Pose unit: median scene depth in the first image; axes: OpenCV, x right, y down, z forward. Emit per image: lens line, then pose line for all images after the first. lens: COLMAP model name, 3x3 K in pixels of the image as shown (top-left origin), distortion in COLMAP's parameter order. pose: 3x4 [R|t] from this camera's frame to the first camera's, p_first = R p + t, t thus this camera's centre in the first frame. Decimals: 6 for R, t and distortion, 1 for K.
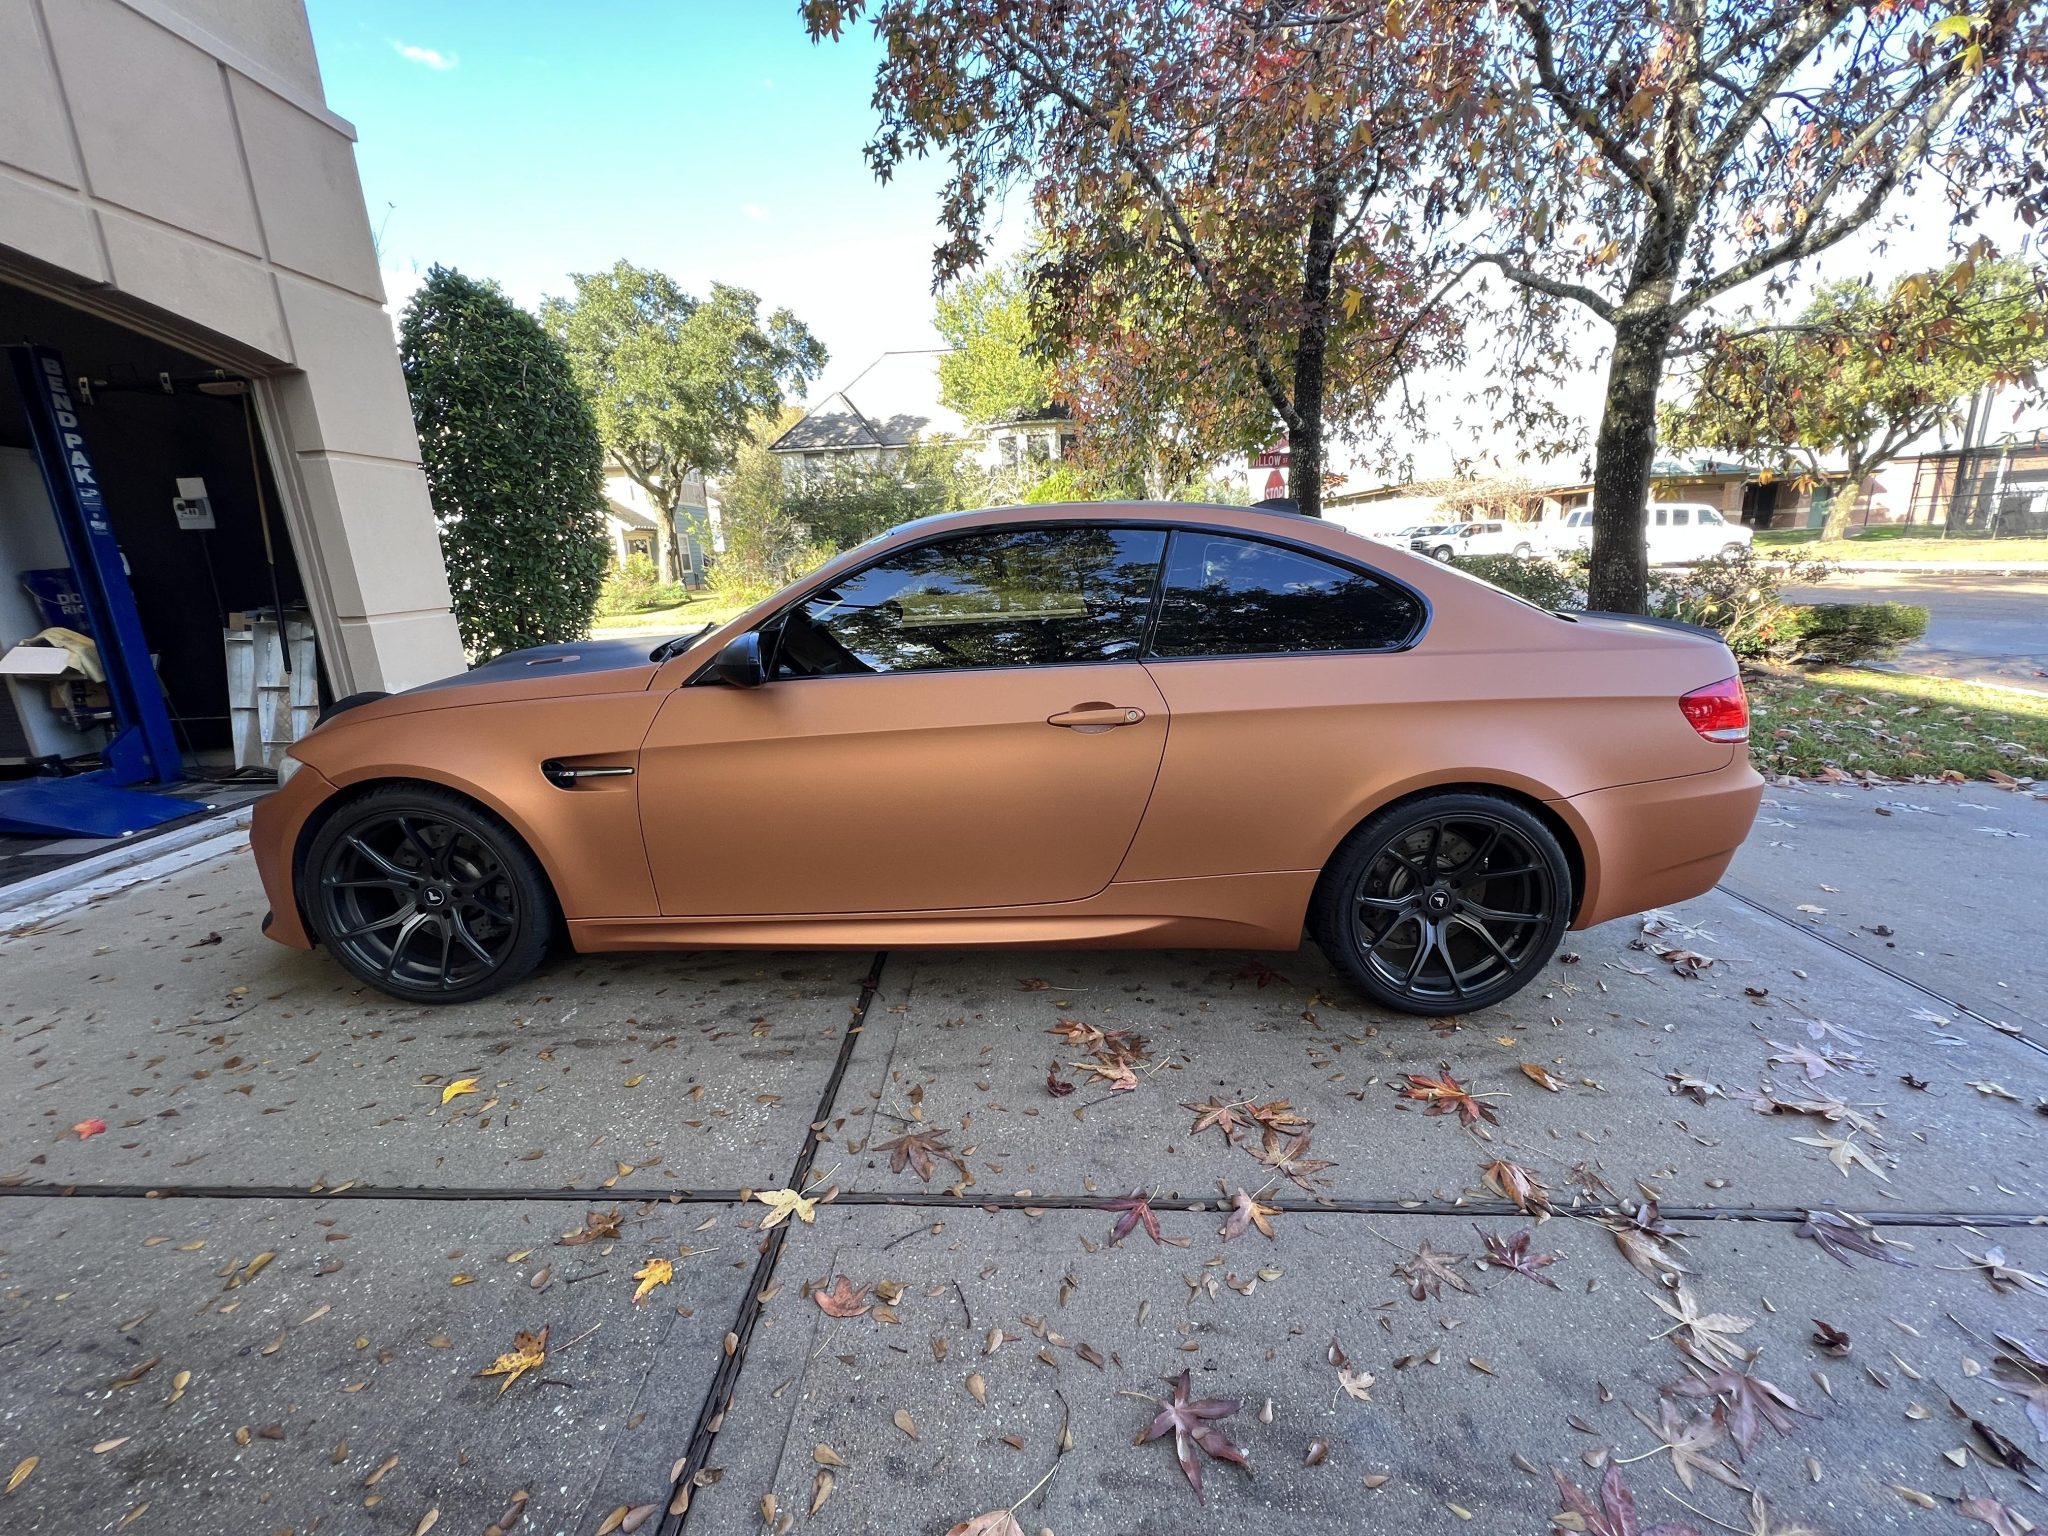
lens RADIAL K [[820.0, 0, 1021.4], [0, 820.0, 761.3], [0, 0, 1]] dist [-0.001028, -0.000231]
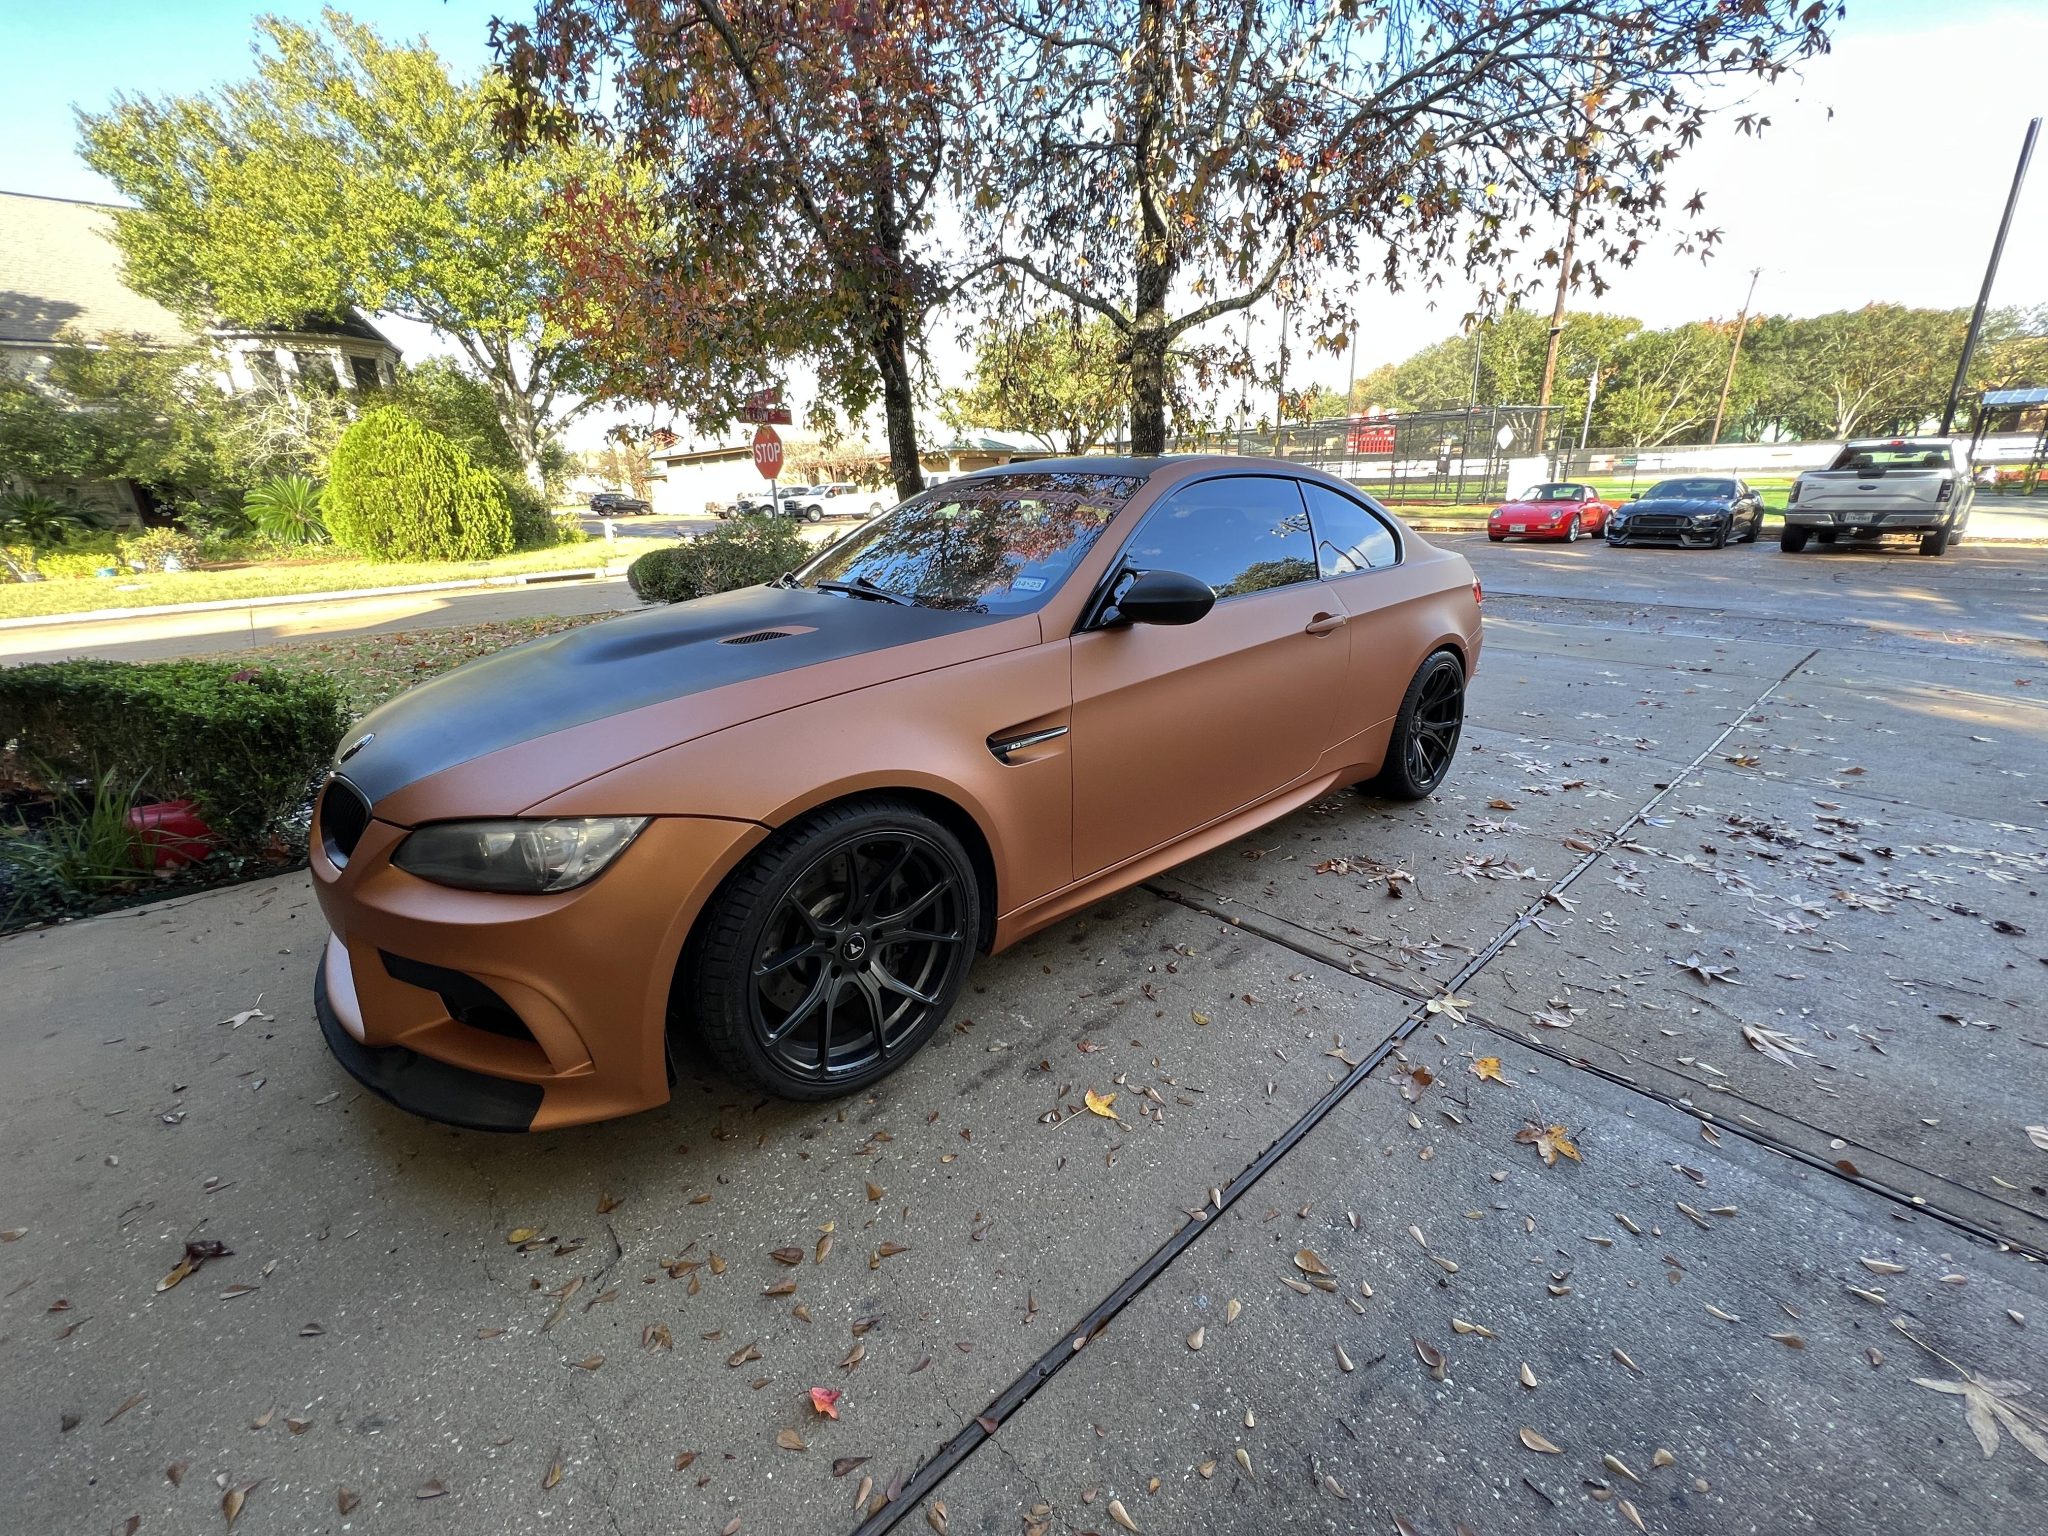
lens RADIAL K [[820.0, 0, 1021.4], [0, 820.0, 761.3], [0, 0, 1]] dist [-0.001028, -0.000231]
pose [[0.727563, -0.200104, 0.656209, -1.054956], [0.170666, 0.979239, 0.109386, -0.060377], [-0.664474, 0.032407, 0.746609, 0.323624]]
